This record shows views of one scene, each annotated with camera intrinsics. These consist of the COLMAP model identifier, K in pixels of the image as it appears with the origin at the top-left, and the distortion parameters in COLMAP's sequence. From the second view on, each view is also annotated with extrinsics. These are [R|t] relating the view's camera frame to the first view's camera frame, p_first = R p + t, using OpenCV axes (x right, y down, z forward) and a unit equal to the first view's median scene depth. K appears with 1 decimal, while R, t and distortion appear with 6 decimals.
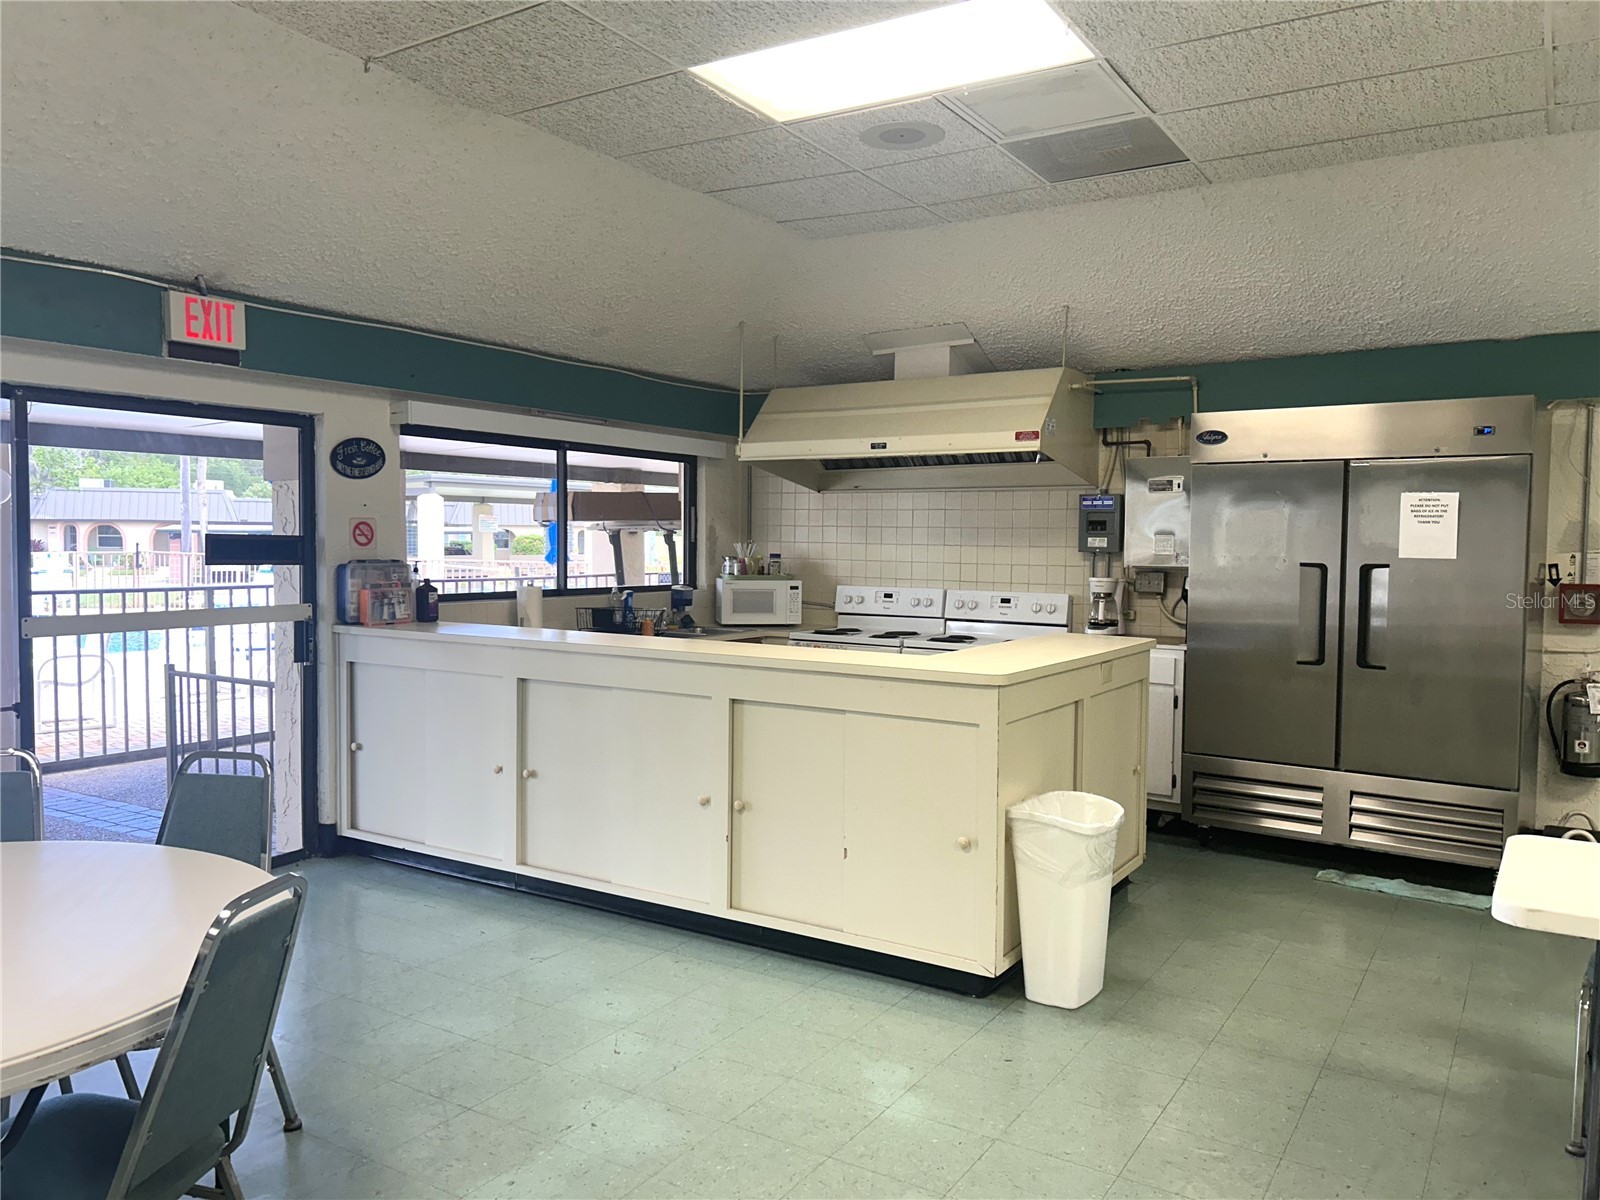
lens RADIAL K [[1207.0, 0, 800.0], [0, 1207.0, 600.0], [0, 0, 1]] dist [0.002677, 0.000374]
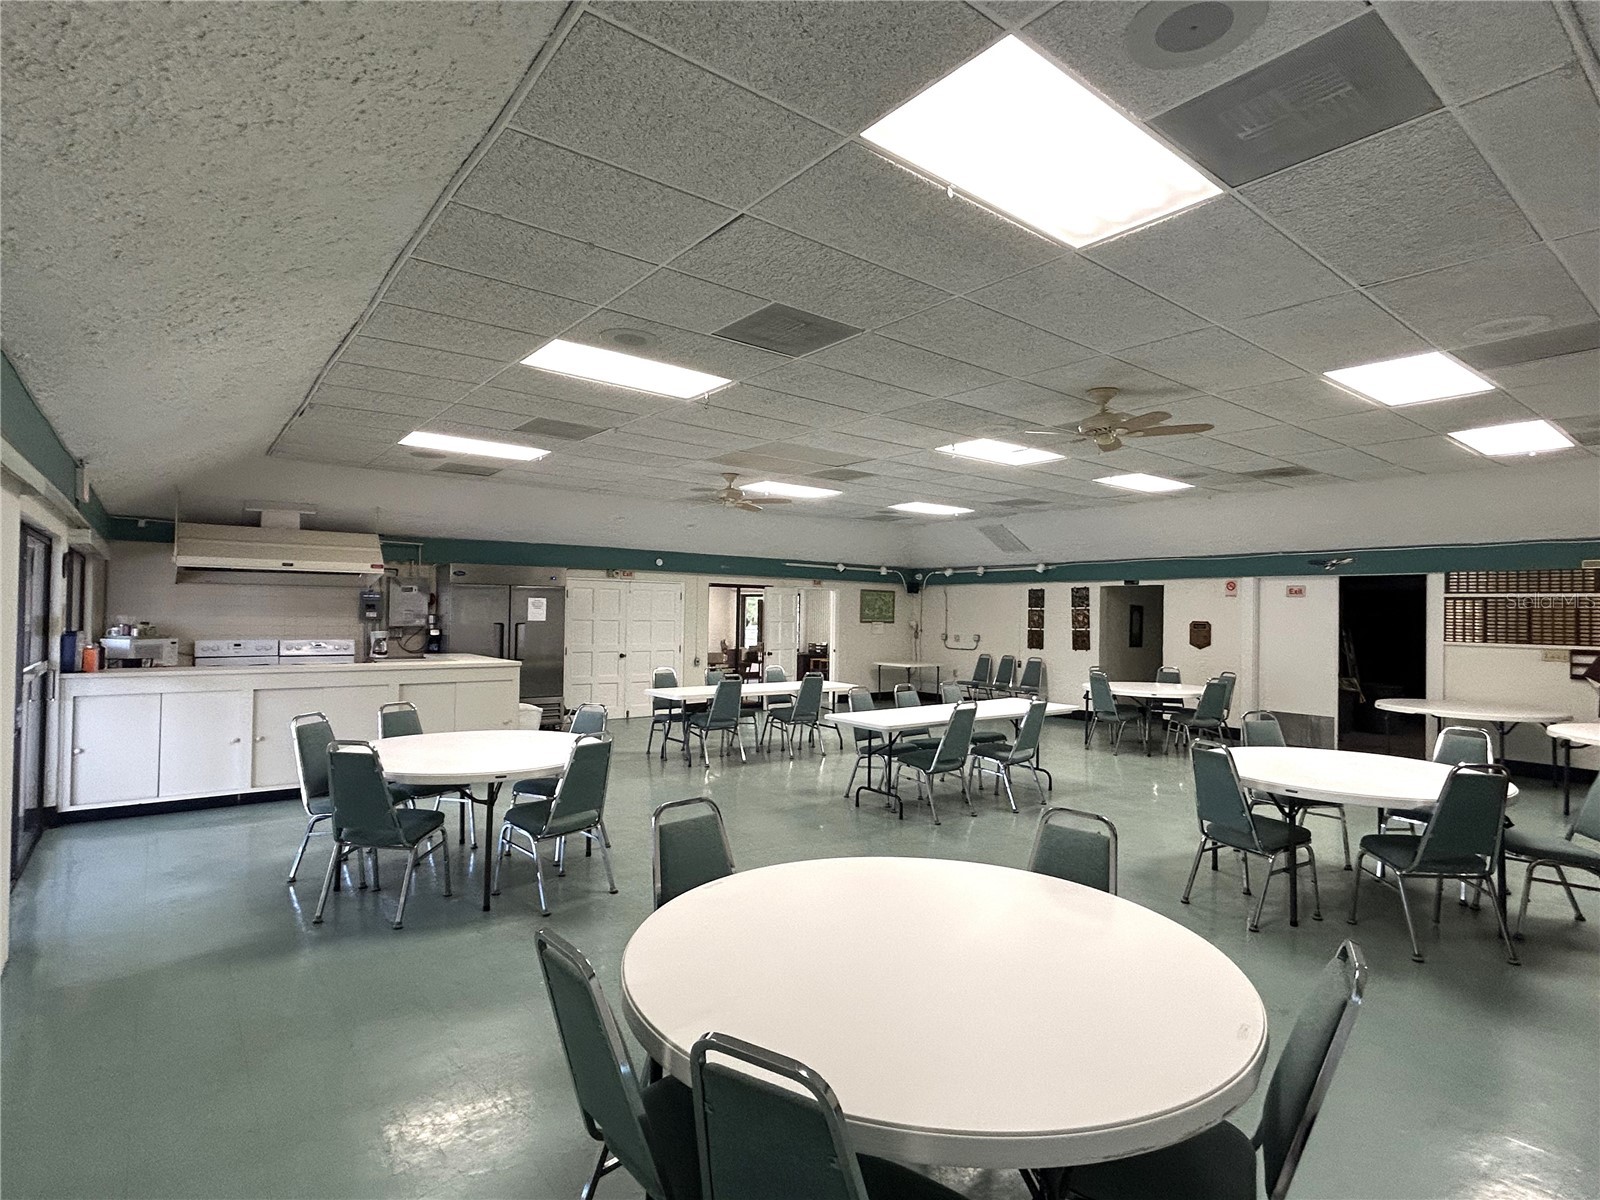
lens RADIAL K [[814.2, 0, 800.0], [0, 814.2, 600.0], [0, 0, 1]] dist [0.000273, 0.000268]
pose [[0.340976, 0.010998, 0.940008, -0.860594], [0.038550, 0.998927, -0.025670, -0.008170], [-0.939281, 0.044990, 0.340186, -0.197407]]
